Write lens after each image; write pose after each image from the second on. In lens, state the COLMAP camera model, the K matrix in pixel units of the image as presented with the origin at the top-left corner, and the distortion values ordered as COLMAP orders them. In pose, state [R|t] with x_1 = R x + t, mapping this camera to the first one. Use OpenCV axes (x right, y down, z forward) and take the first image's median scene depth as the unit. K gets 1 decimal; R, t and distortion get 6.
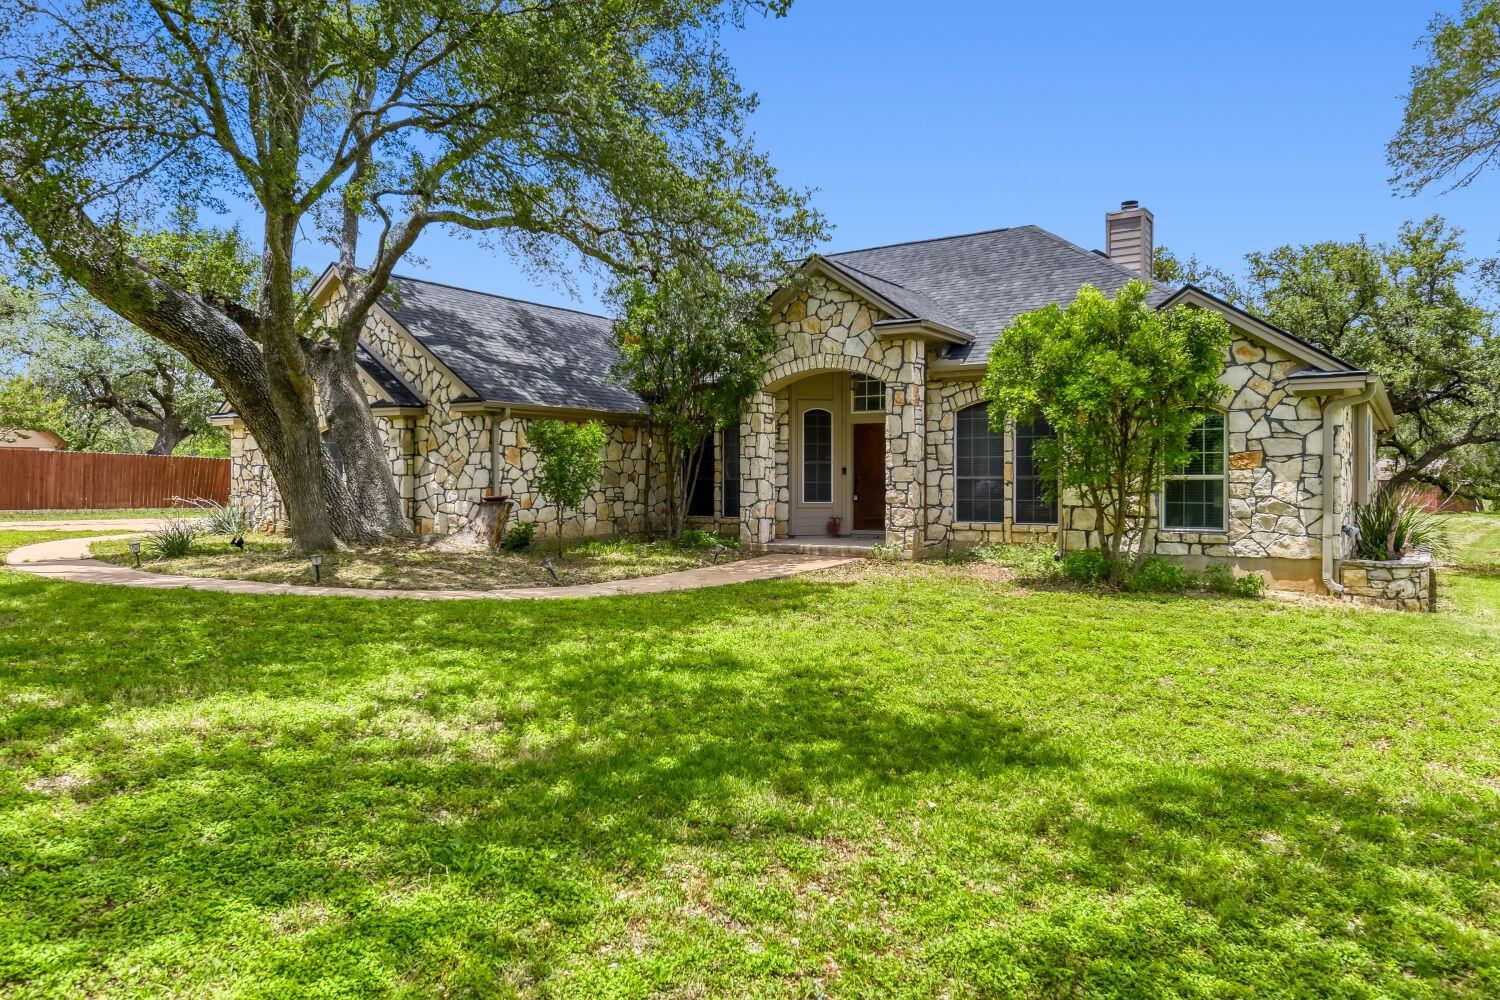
lens RADIAL K [[1013.2, 0, 746.3], [0, 1013.2, 487.8], [0, 0, 1]] dist [-0.011874, 0.001940]
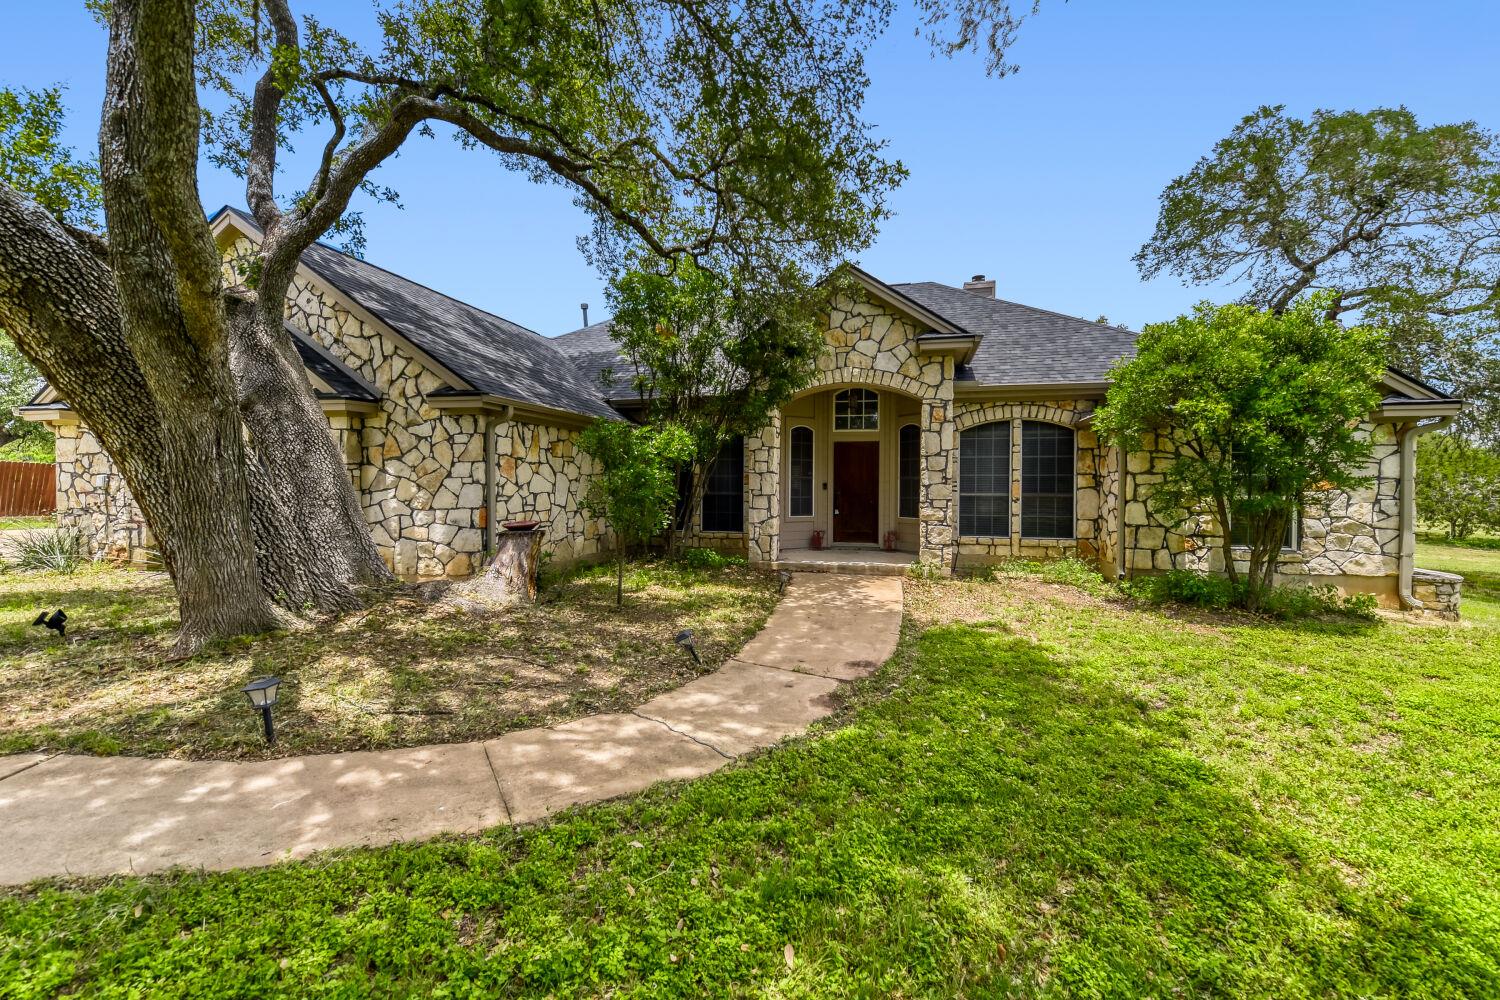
lens RADIAL K [[635.9, 0, 761.6], [0, 635.9, 498.1], [0, 0, 1]] dist [-0.001404, -0.001945]
pose [[0.938255, -0.001411, 0.345941, -0.220184], [-0.002704, 0.999931, 0.011415, -0.013413], [-0.345933, -0.011645, 0.938187, 0.460583]]
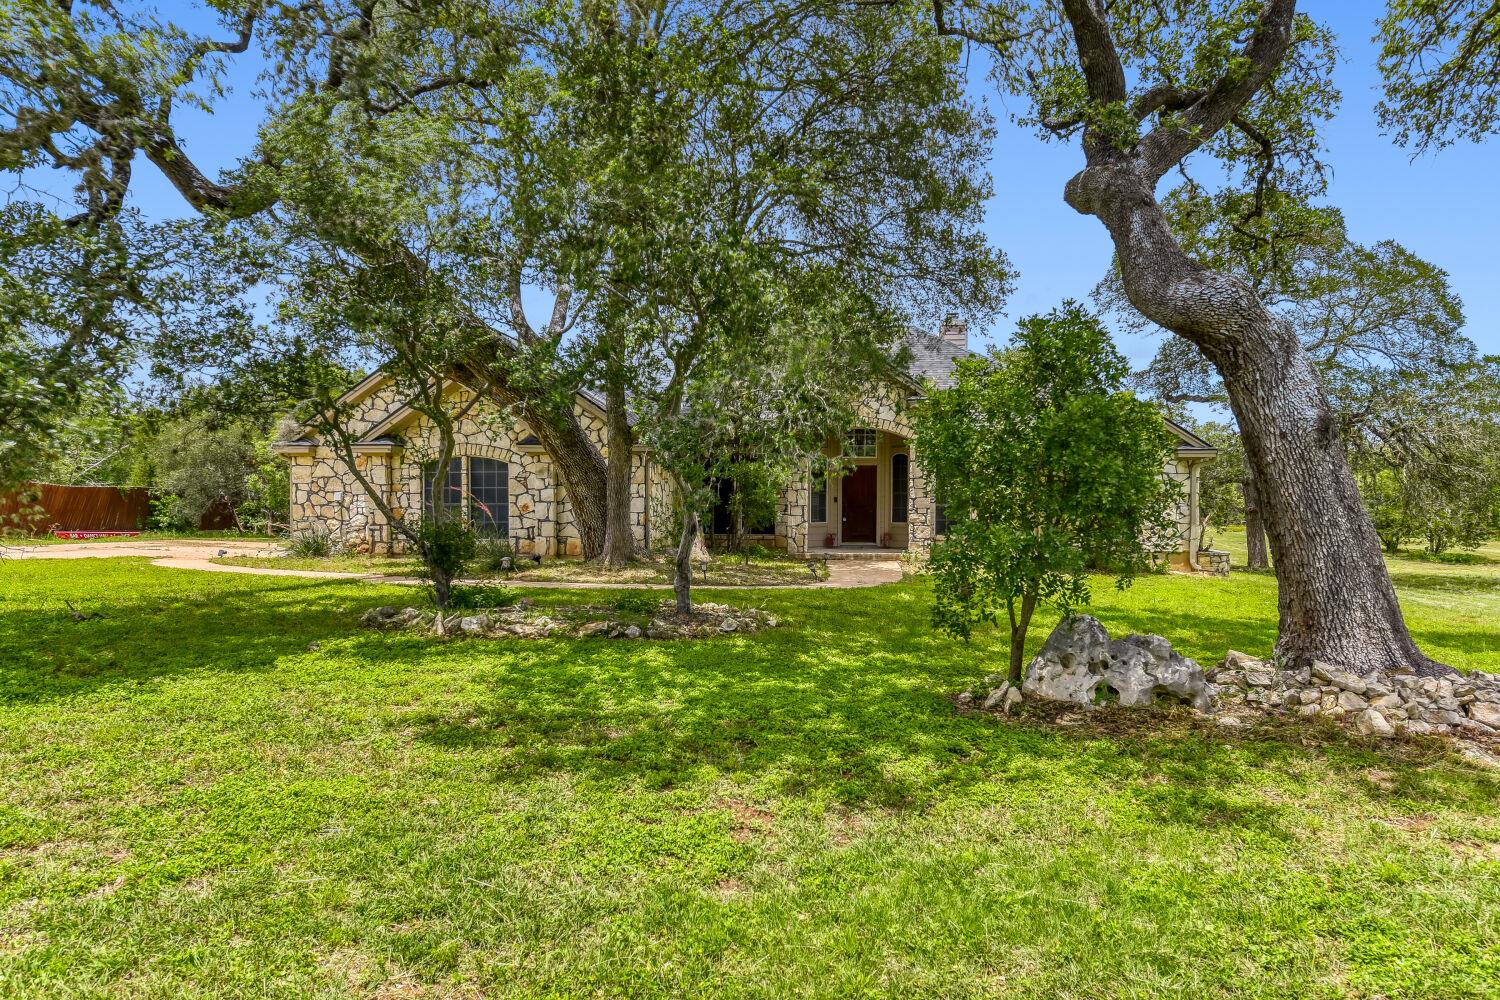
lens RADIAL K [[949.3, 0, 749.3], [0, 949.3, 516.2], [0, 0, 1]] dist [-0.035627, -0.000290]
pose [[0.900653, -0.002271, 0.434534, -0.645214], [0.000931, 0.999994, 0.003296, 0.001191], [-0.434539, -0.002564, 0.900650, -0.119480]]
